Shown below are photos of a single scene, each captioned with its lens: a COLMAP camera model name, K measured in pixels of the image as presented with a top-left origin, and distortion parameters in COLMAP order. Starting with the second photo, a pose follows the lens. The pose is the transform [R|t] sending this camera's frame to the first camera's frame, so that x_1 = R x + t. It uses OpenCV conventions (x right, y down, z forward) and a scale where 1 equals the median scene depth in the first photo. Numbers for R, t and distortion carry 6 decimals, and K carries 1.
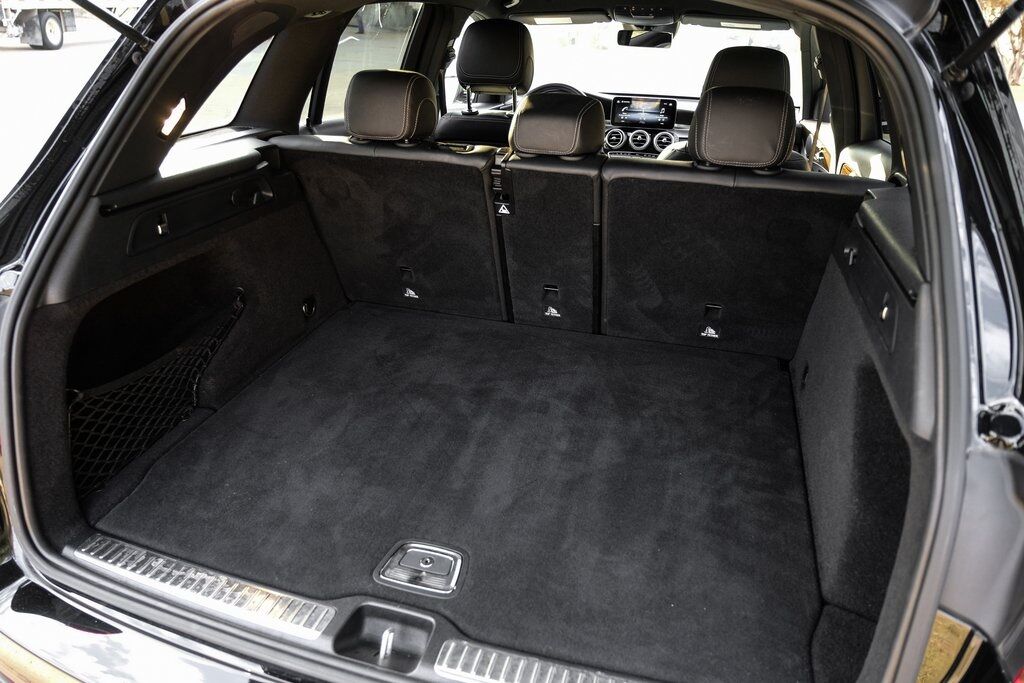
lens RADIAL K [[688.3, 0, 510.1], [0, 688.3, 344.0], [0, 0, 1]] dist [-0.027933, 0.000900]
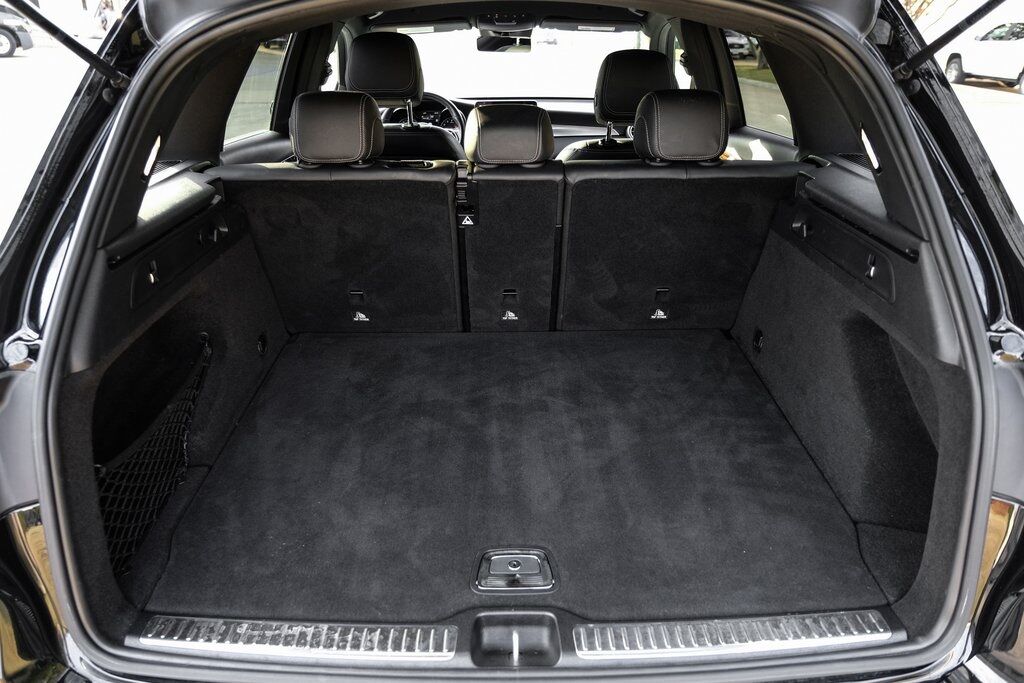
lens RADIAL K [[688.3, 0, 572.7], [0, 688.3, 336.4], [0, 0, 1]] dist [-0.027933, 0.000900]
pose [[0.957409, -0.141803, 0.251515, -0.180741], [0.145877, 0.989300, 0.002470, -0.008237], [-0.249174, 0.034326, 0.967850, -0.021134]]
